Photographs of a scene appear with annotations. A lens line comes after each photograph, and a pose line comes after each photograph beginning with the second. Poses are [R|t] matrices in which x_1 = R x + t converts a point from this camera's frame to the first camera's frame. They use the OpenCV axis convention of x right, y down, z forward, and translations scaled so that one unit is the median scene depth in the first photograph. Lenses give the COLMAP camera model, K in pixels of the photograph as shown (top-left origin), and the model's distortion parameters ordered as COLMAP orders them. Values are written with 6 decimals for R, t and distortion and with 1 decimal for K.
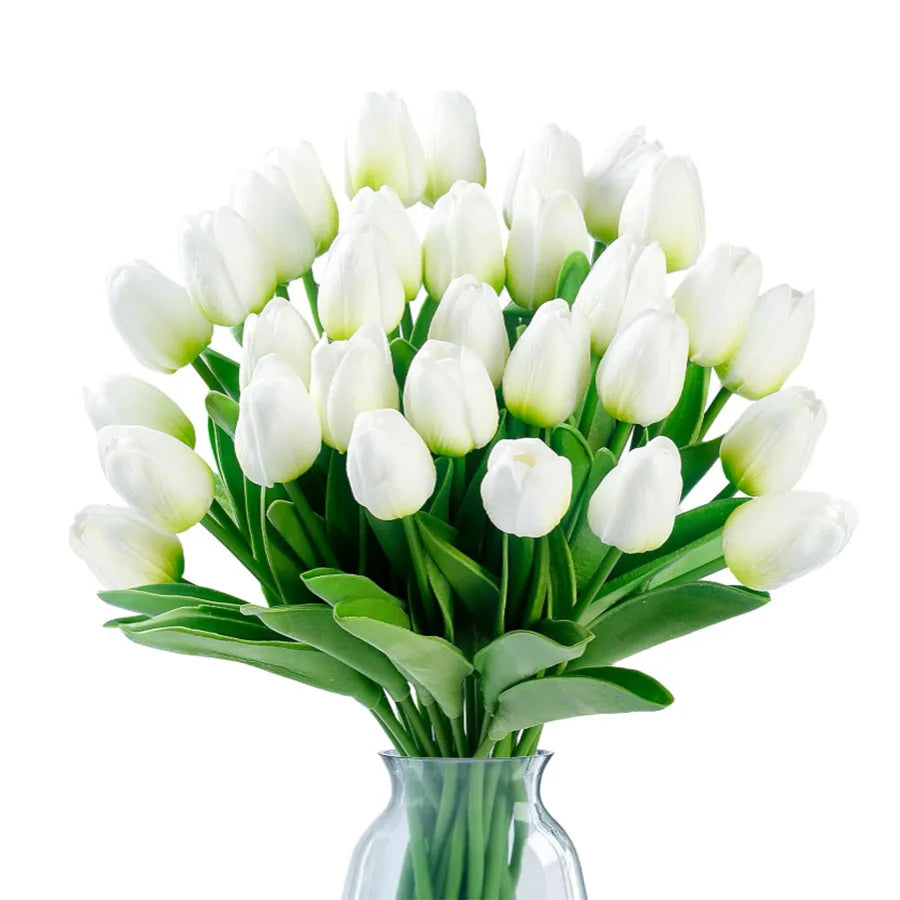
lens RADIAL K [[2437.8, 0, 453.9], [0, 2437.8, 449.8], [0, 0, 1]] dist [0.004244, 0.000000]
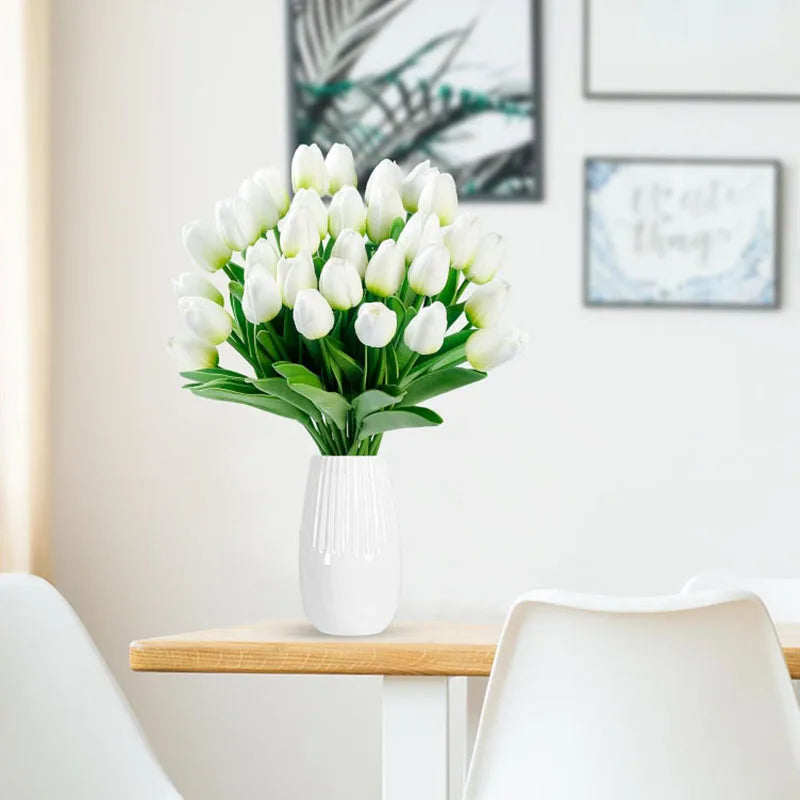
lens RADIAL K [[2167.0, 0, 399.6], [0, 2167.0, 400.8], [0, 0, 1]] dist [0.004244, 0.000000]
pose [[0.999642, 0.000129, 0.026747, -0.000754], [-0.002789, 0.995041, 0.099425, -0.110016], [-0.026602, -0.099464, 0.994686, -0.940990]]
